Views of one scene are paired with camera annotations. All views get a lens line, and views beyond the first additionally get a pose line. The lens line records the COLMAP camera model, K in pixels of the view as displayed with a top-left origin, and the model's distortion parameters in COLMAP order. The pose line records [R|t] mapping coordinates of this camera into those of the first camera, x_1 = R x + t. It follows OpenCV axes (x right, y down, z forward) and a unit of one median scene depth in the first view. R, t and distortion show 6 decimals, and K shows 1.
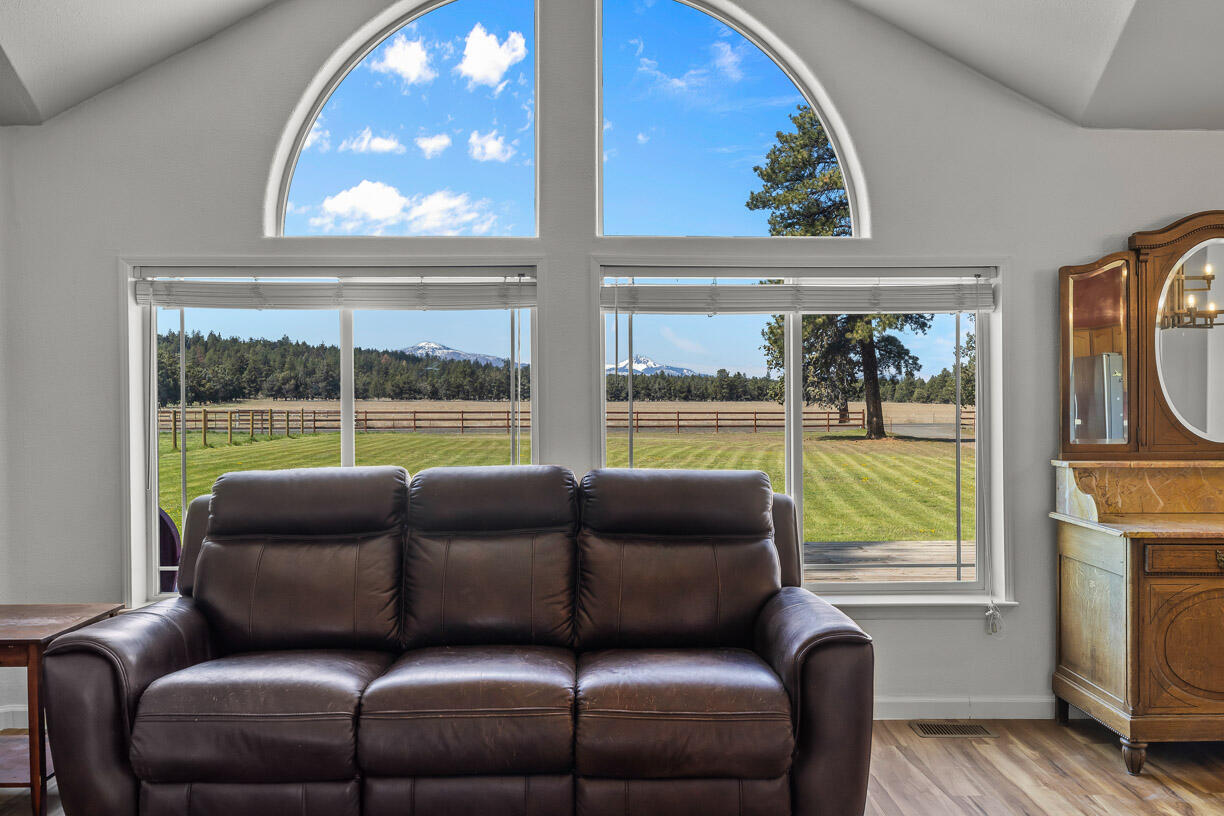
lens RADIAL K [[914.4, 0, 612.0], [0, 914.4, 408.0], [0, 0, 1]] dist [0.000157, 0.000943]
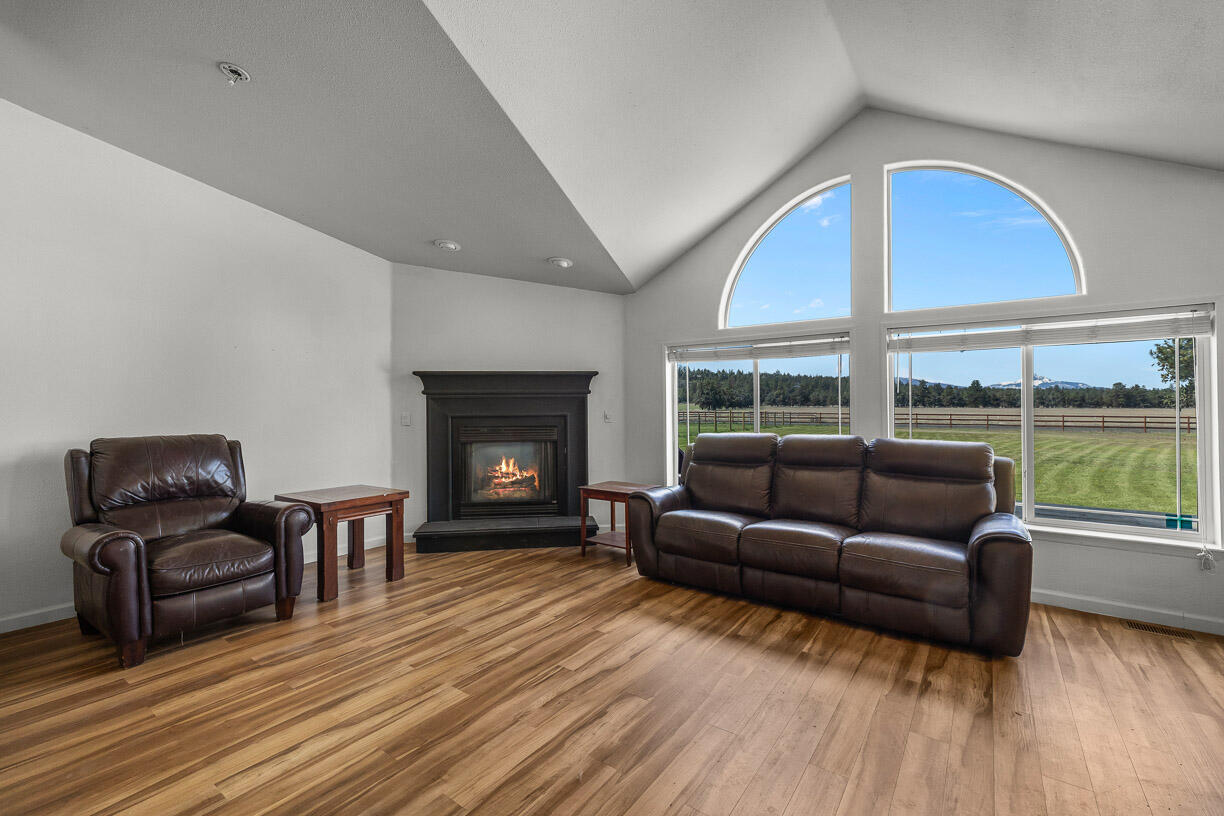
lens RADIAL K [[521.6, 0, 610.5], [0, 521.6, 405.3], [0, 0, 1]] dist [0.000101, -0.000042]
pose [[0.793940, -0.000730, -0.607995, 0.193910], [-0.006218, 0.999937, -0.009321, 0.012395], [0.607964, 0.011181, 0.793886, -0.178863]]
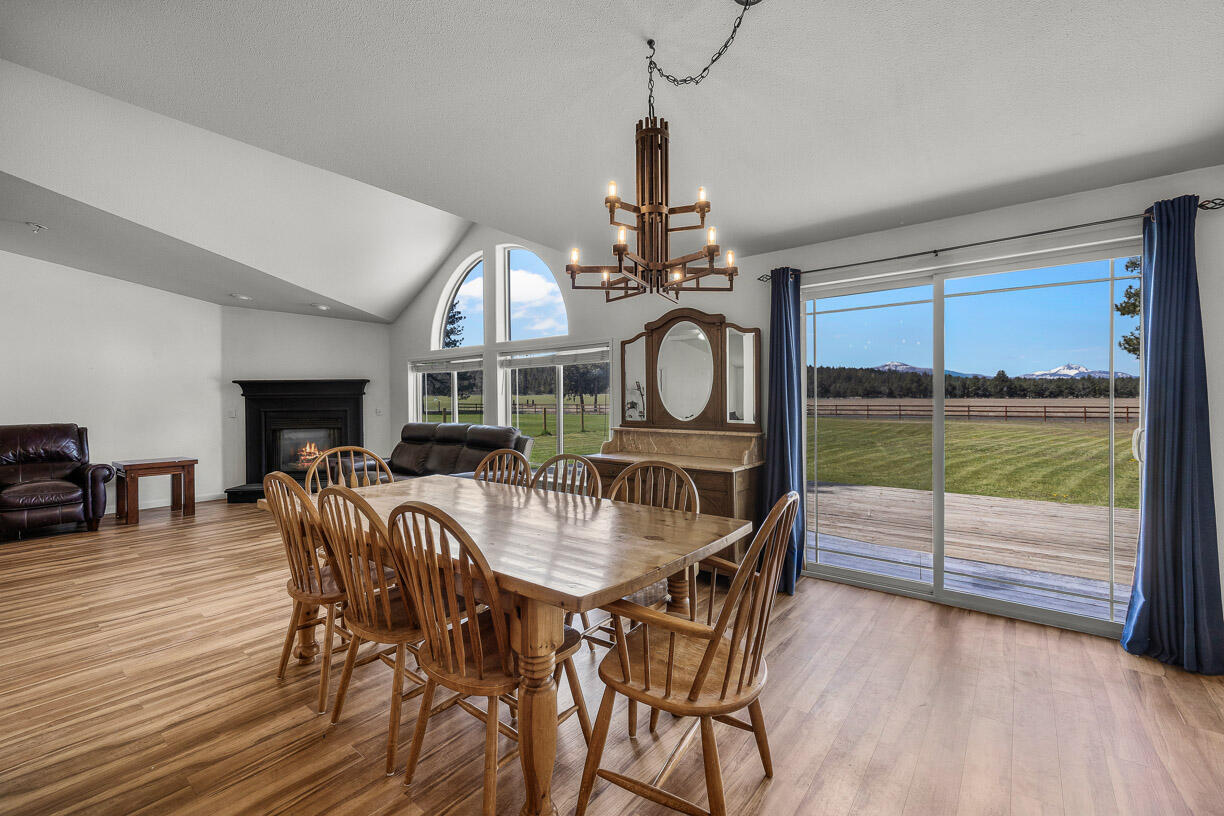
lens RADIAL K [[518.1, 0, 612.0], [0, 518.1, 408.0], [0, 0, 1]] dist [0.002291, 0.000228]
pose [[0.768135, 0.007131, -0.640249, 1.347547], [-0.000924, 0.999949, 0.010029, -0.003508], [0.640288, -0.007112, 0.768102, 0.001078]]
